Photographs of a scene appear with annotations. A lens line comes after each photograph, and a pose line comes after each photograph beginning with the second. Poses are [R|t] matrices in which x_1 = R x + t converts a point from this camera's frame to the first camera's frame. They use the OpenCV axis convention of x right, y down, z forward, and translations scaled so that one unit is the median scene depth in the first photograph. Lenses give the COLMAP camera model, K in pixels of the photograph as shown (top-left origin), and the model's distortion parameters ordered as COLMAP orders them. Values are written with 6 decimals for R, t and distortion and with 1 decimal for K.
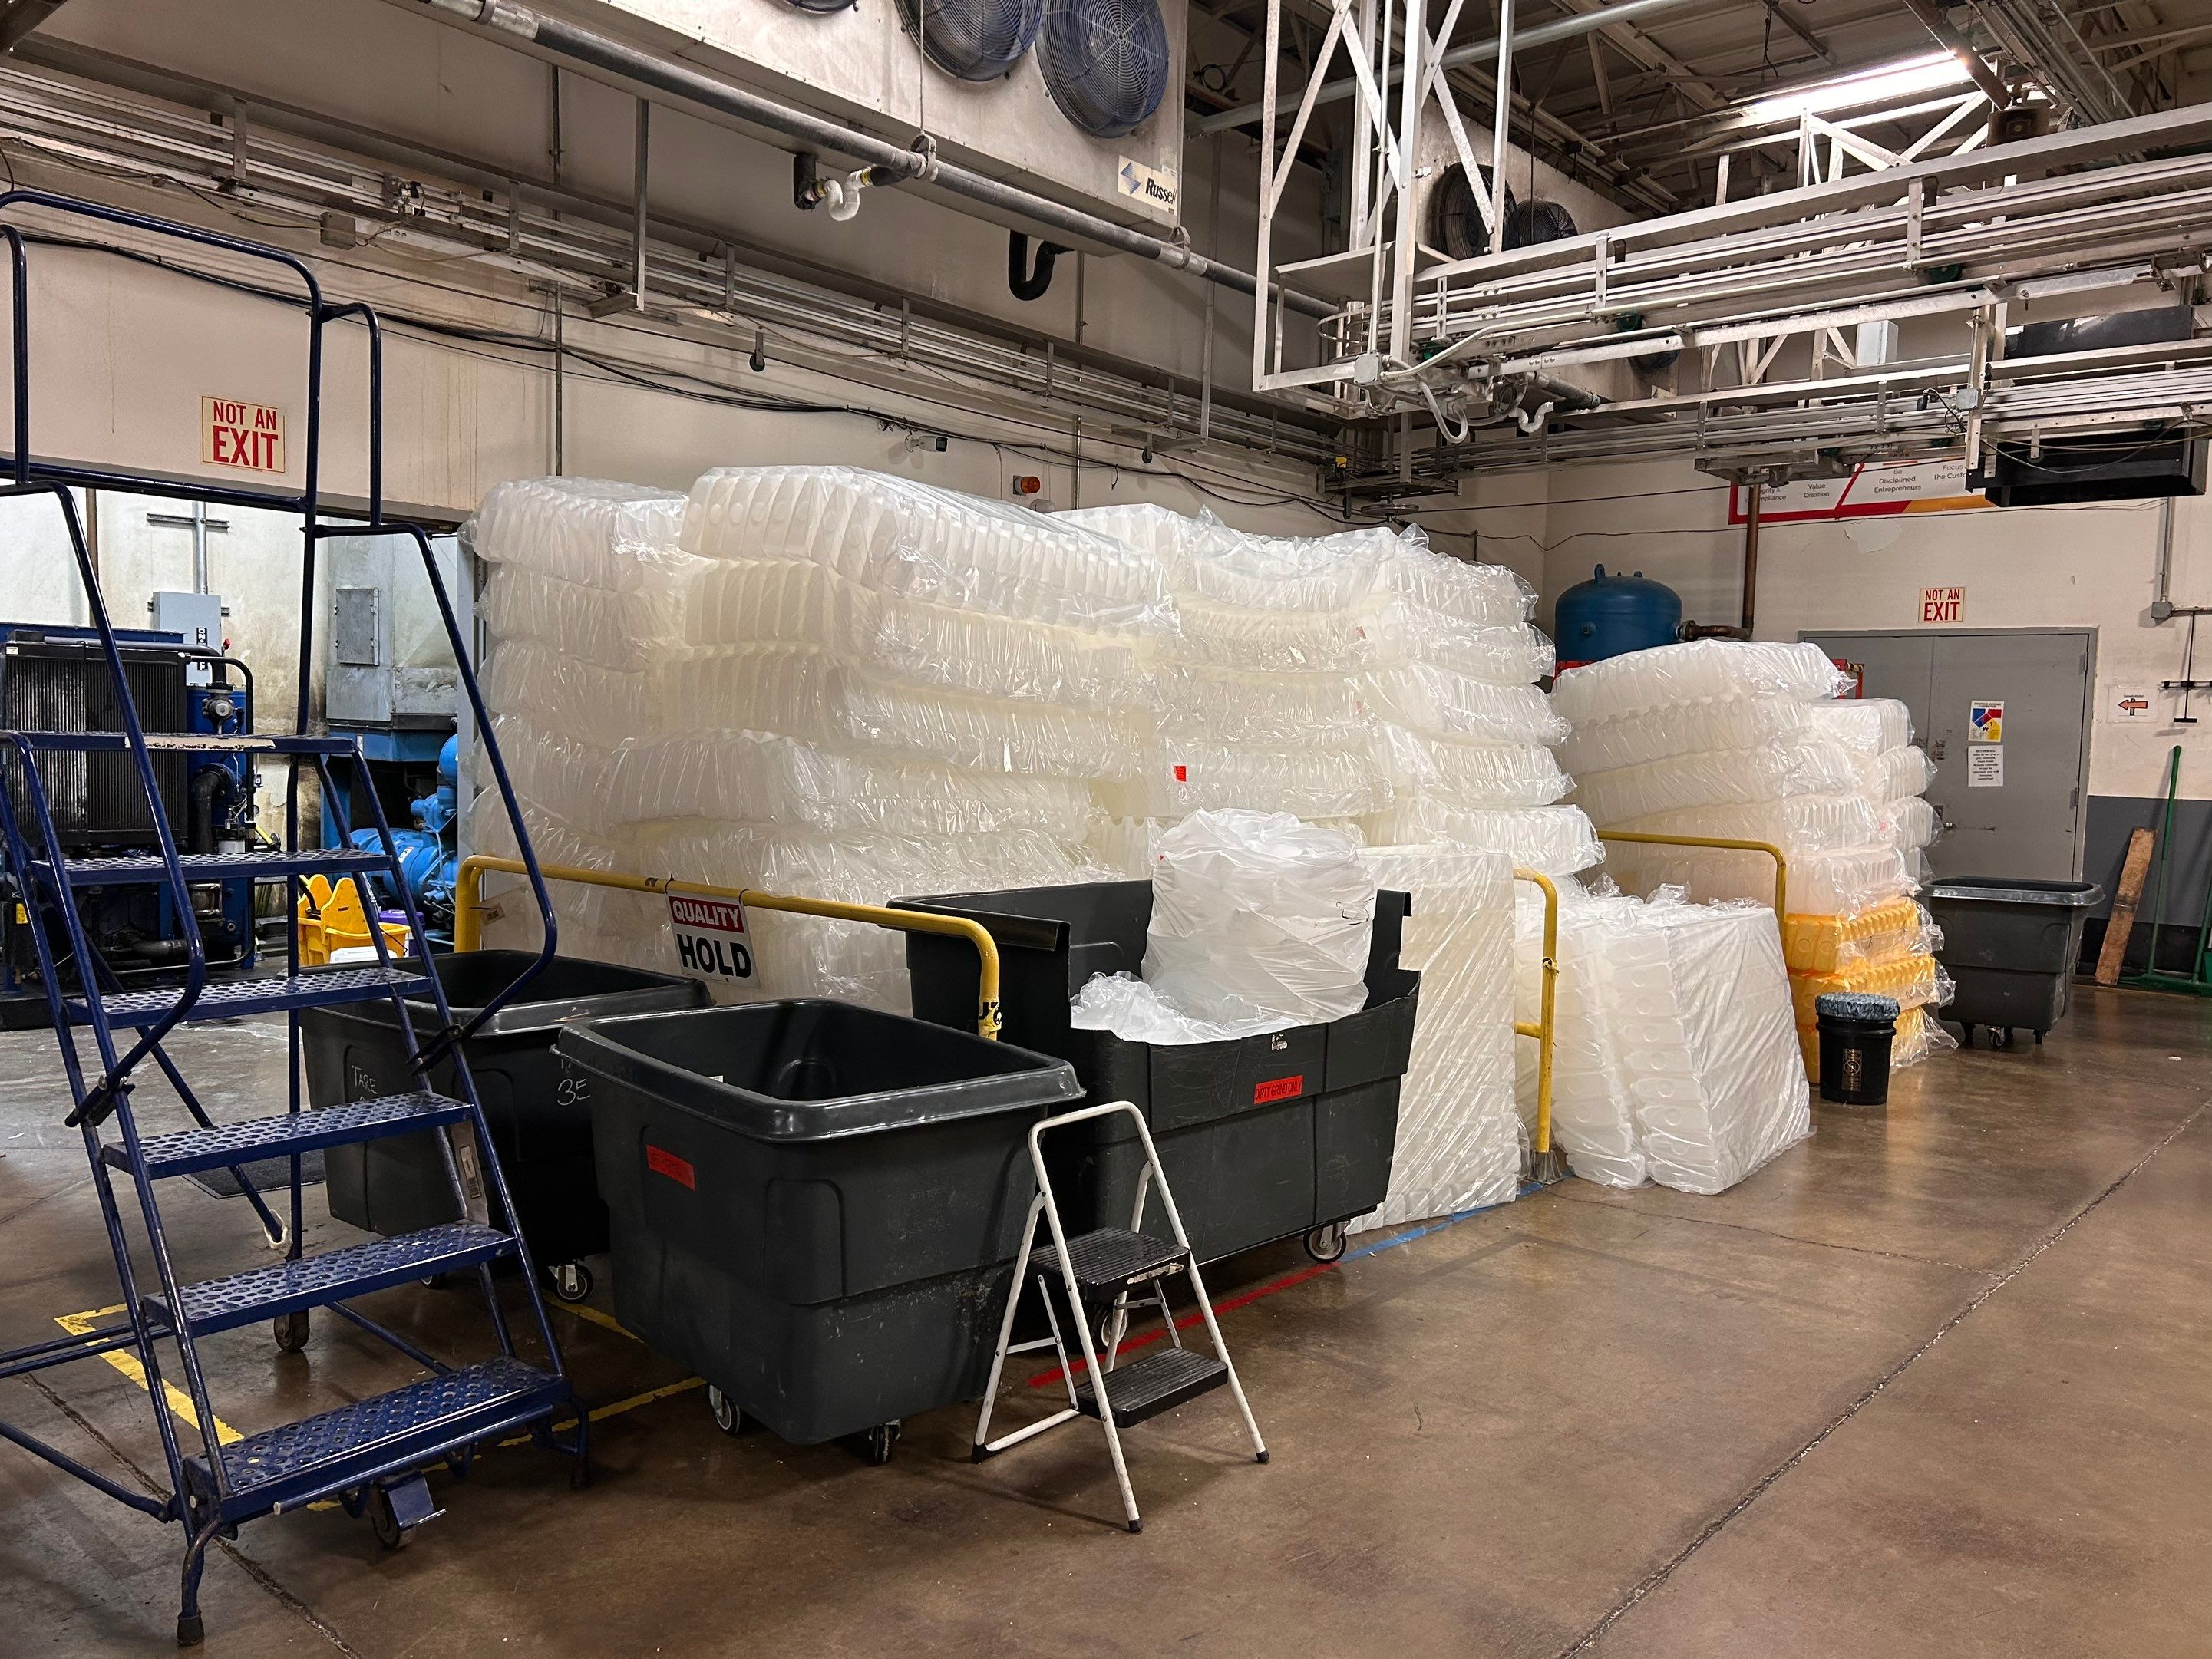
lens RADIAL K [[1642.2, 0, 1120.9], [0, 1642.2, 857.0], [0, 0, 1]] dist [0.042201, -0.058453]
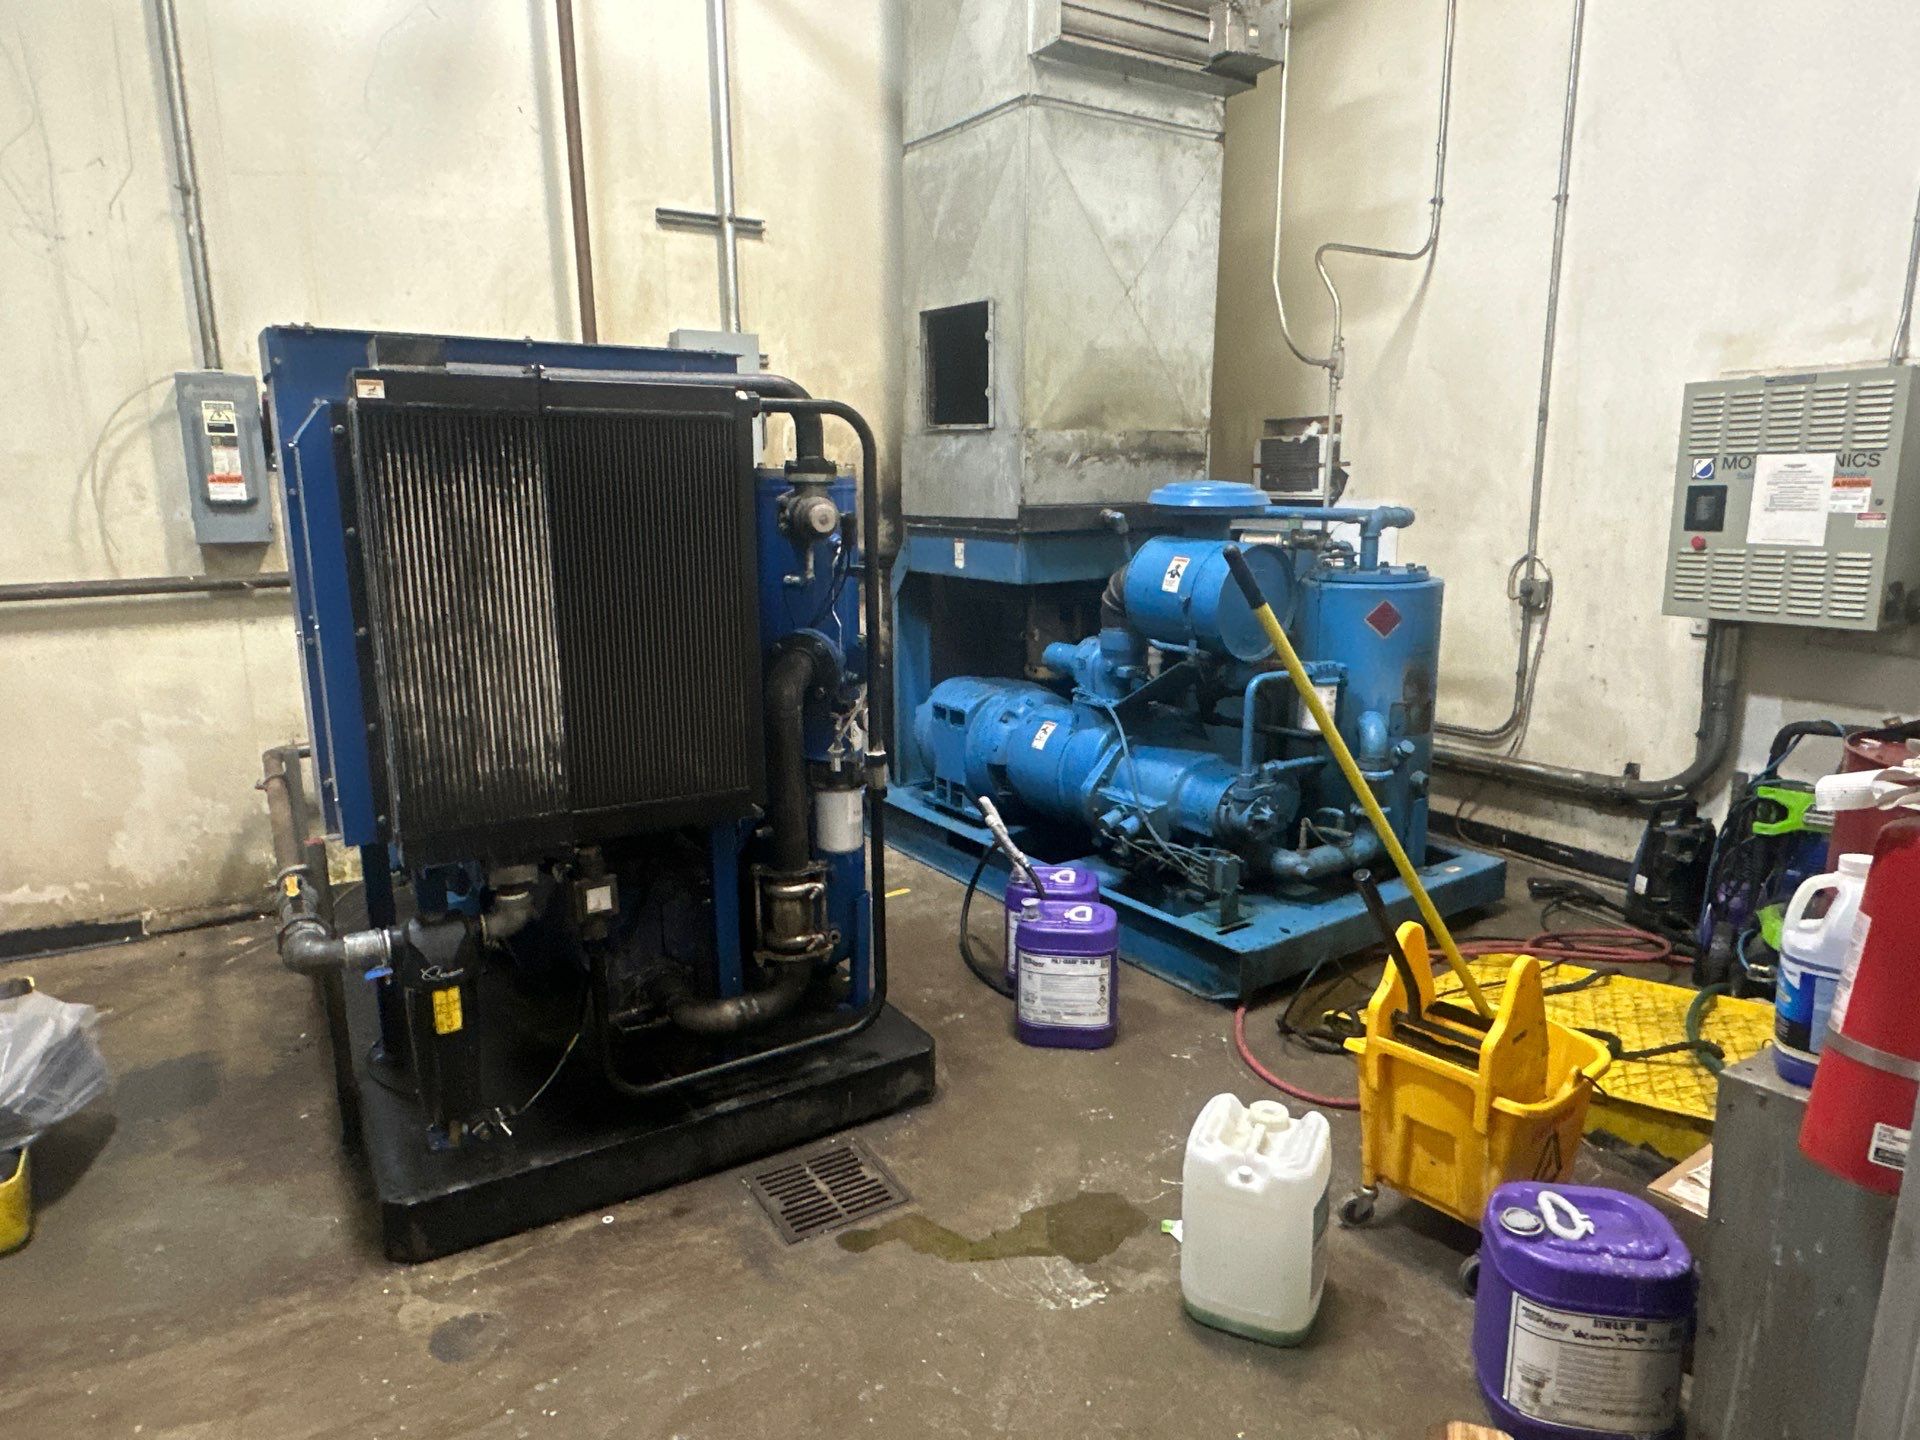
lens RADIAL K [[1137.9, 0, 952.5], [0, 1137.9, 720.4], [0, 0, 1]] dist [0.000276, 0.001687]
pose [[0.960107, 0.020685, -0.278868, -0.391515], [0.012439, 0.993114, 0.116489, -0.065048], [0.279358, -0.115311, 0.953238, 0.656472]]
